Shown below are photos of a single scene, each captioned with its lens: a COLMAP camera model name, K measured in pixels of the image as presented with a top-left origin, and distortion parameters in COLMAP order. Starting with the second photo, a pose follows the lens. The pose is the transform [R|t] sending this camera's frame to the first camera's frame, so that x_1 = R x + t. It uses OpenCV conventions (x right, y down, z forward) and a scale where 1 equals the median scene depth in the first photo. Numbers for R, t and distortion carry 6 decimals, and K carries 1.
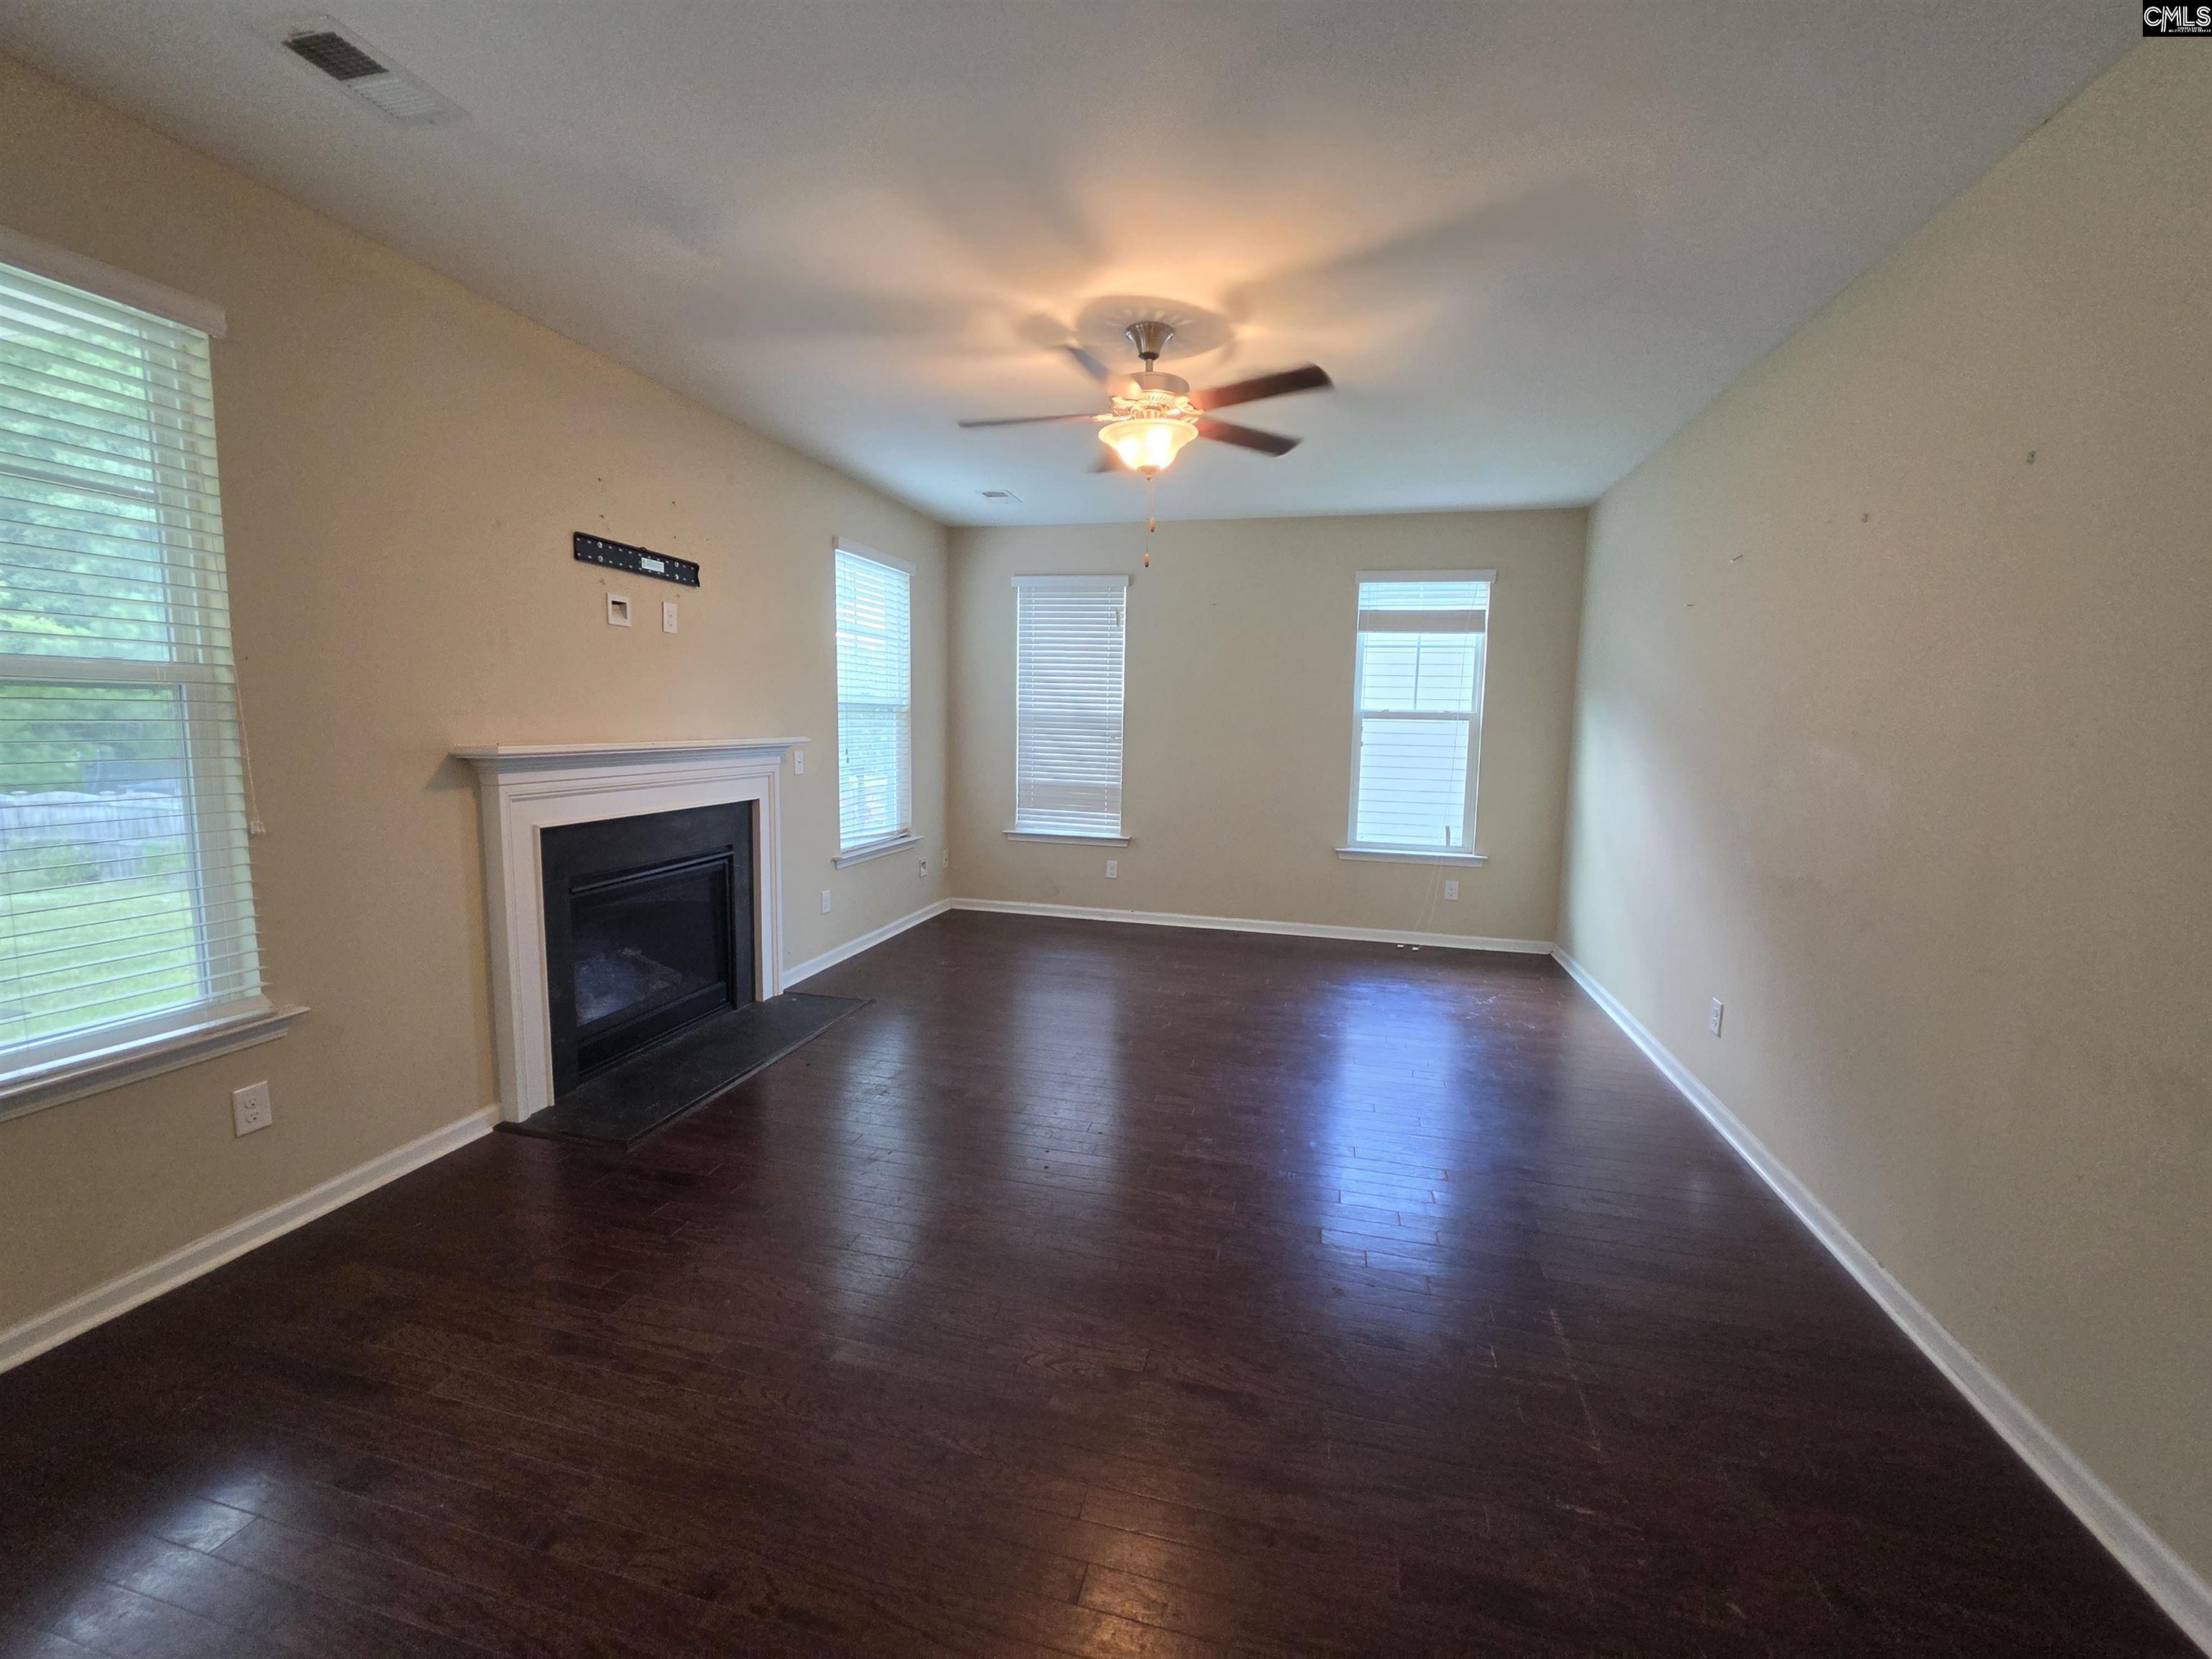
lens RADIAL K [[891.7, 0, 1106.0], [0, 891.7, 829.5], [0, 0, 1]] dist [-0.002645, -0.000062]
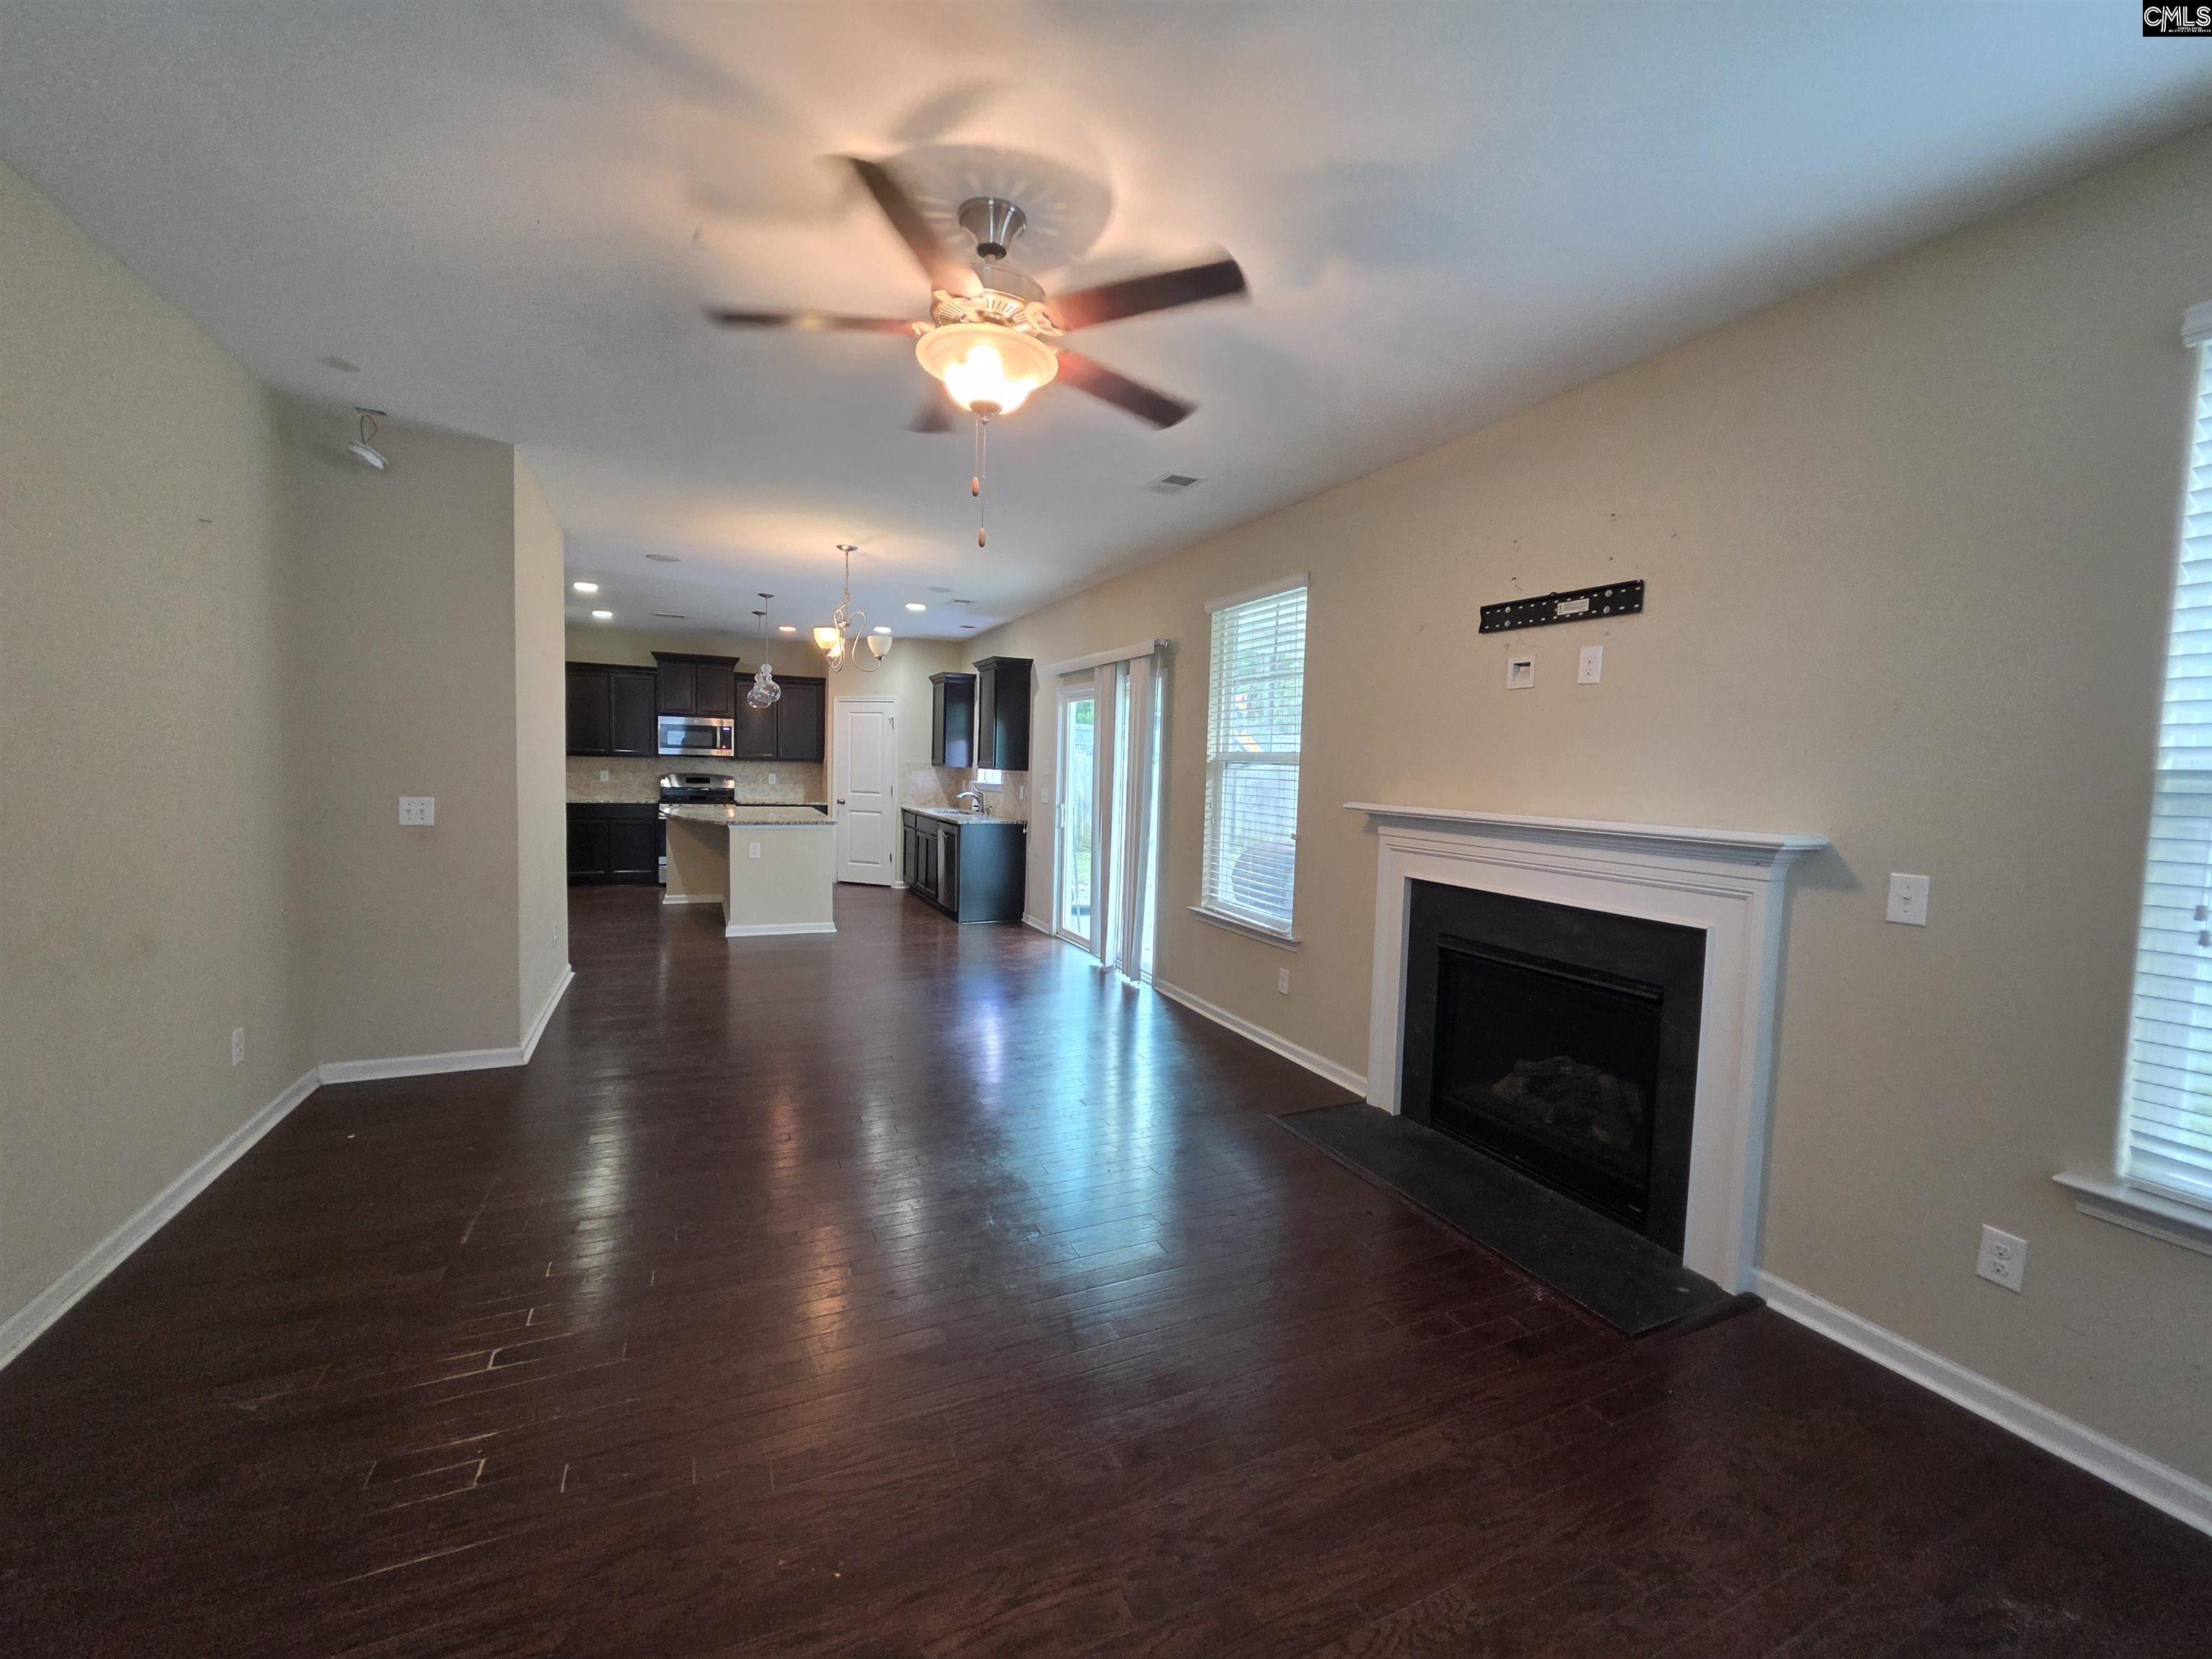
lens RADIAL K [[891.7, 0, 1106.0], [0, 891.7, 829.5], [0, 0, 1]] dist [-0.002645, -0.000062]
pose [[-0.777781, 0.003506, -0.628526, 0.360807], [-0.122747, 0.979883, 0.157361, -0.174904], [0.616433, 0.199543, -0.761704, 1.439173]]
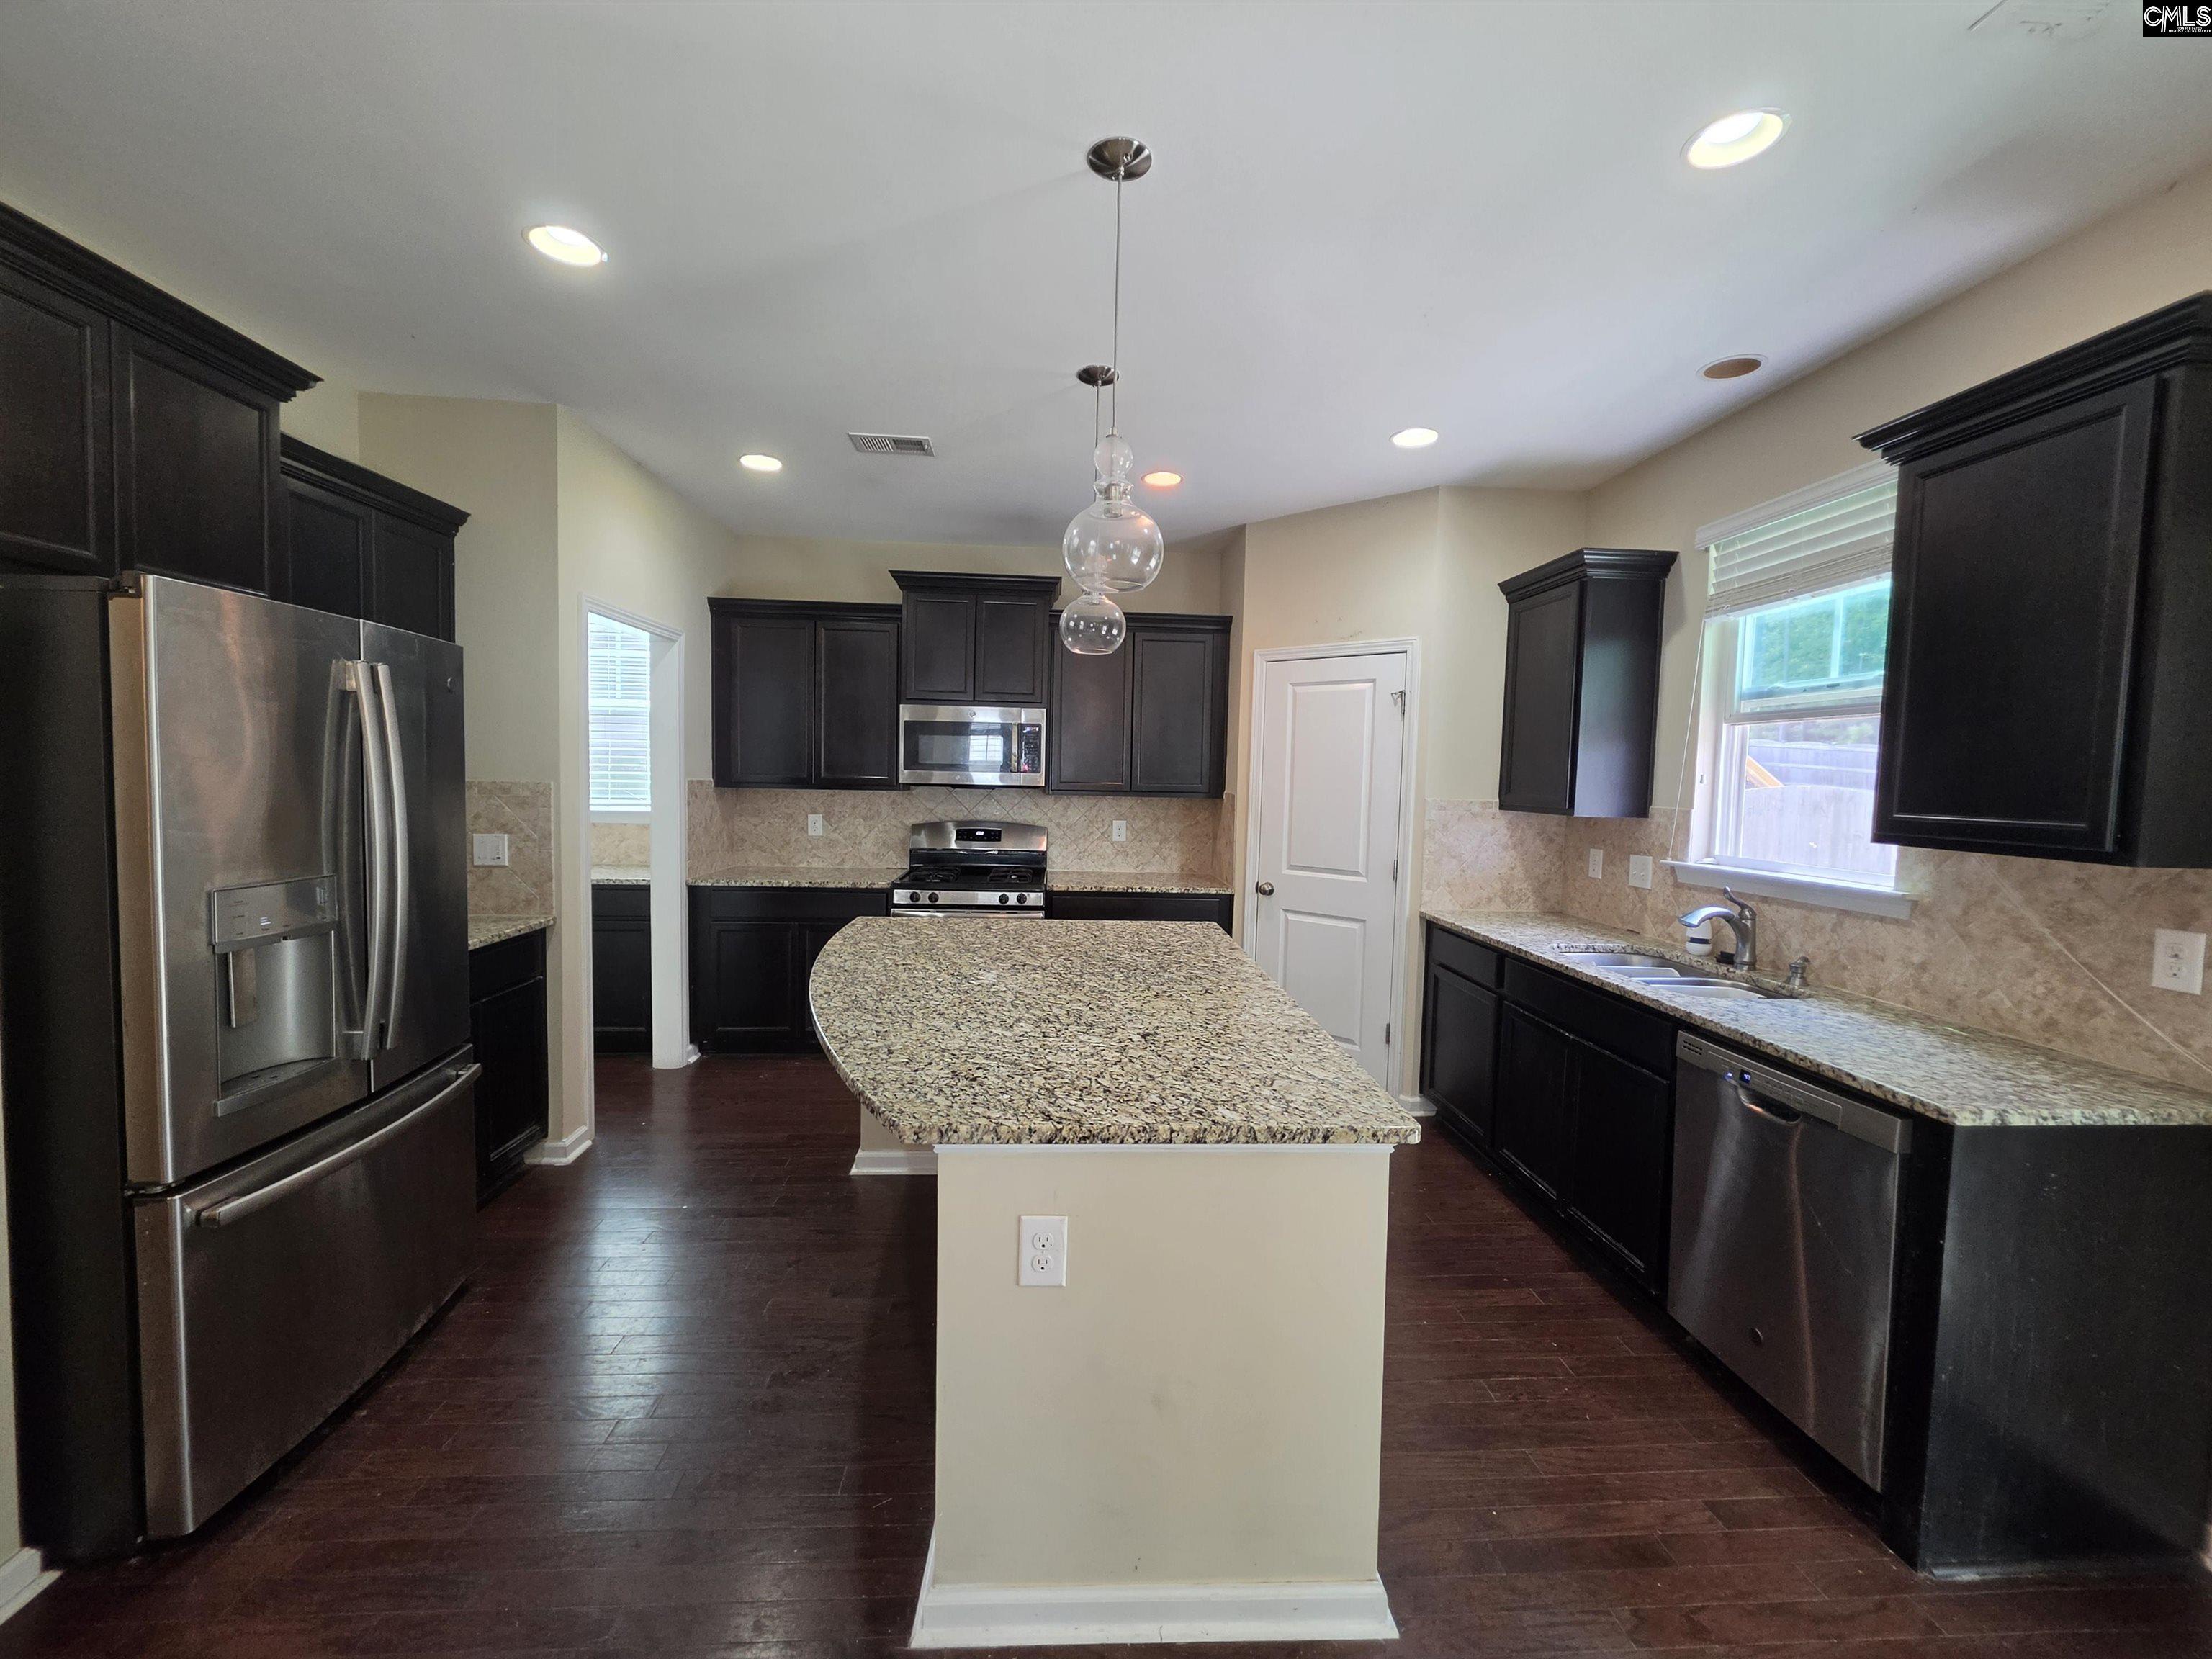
lens RADIAL K [[891.7, 0, 1106.0], [0, 891.7, 829.5], [0, 0, 1]] dist [-0.002645, -0.000062]
pose [[-0.951947, -0.022968, -0.305400, 0.218836], [-0.079762, 0.981365, 0.174819, -0.126486], [0.295693, 0.190778, -0.936039, 1.009272]]
